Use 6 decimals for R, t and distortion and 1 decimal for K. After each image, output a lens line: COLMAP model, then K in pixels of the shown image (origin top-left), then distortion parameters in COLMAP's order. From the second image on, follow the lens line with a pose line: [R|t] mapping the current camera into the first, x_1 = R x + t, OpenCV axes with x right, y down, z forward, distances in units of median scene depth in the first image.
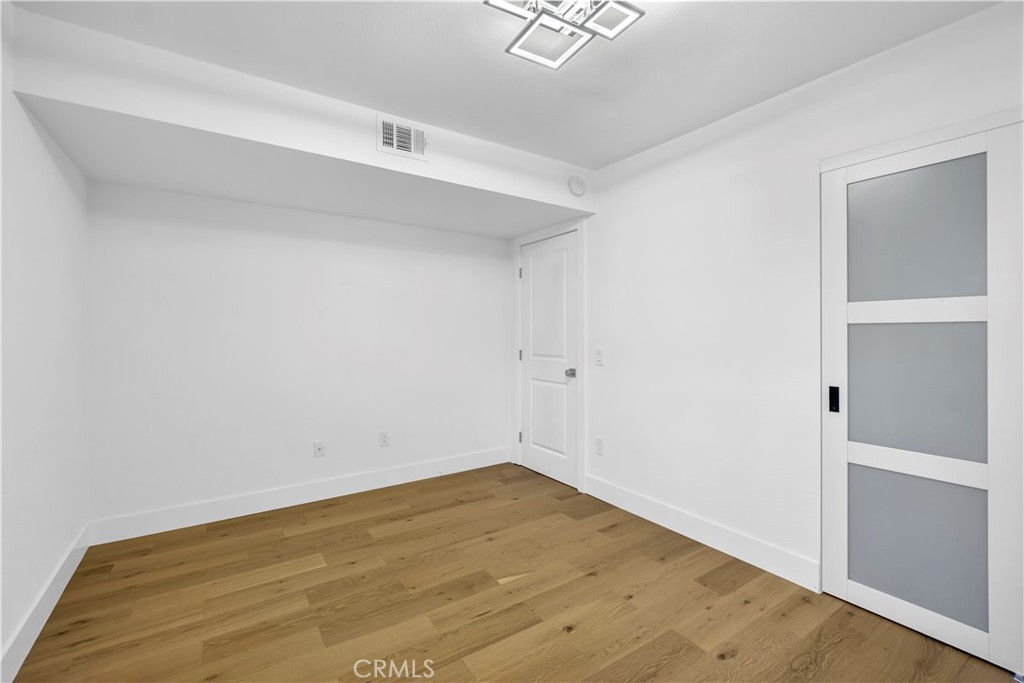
lens RADIAL K [[457.1, 0, 498.8], [0, 457.1, 329.0], [0, 0, 1]] dist [0.000521, 0.000067]
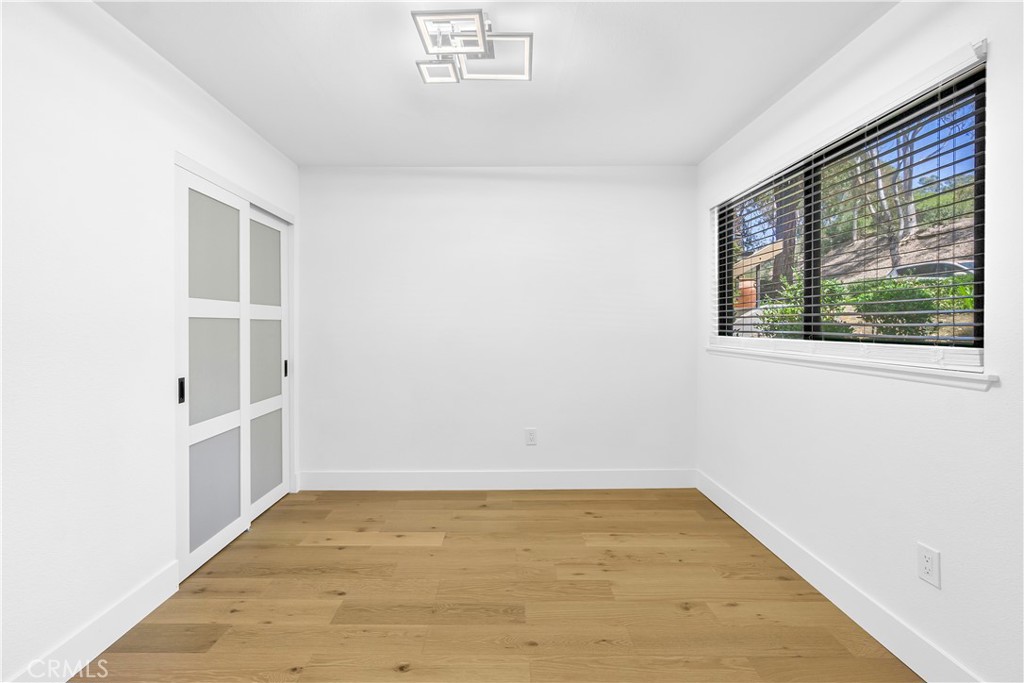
lens RADIAL K [[457.1, 0, 498.8], [0, 457.1, 329.0], [0, 0, 1]] dist [0.000521, 0.000067]
pose [[-0.848030, -0.005259, 0.529922, -0.424798], [-0.003209, 0.999983, 0.004789, 0.007596], [-0.529939, 0.002361, -0.848033, 1.525569]]
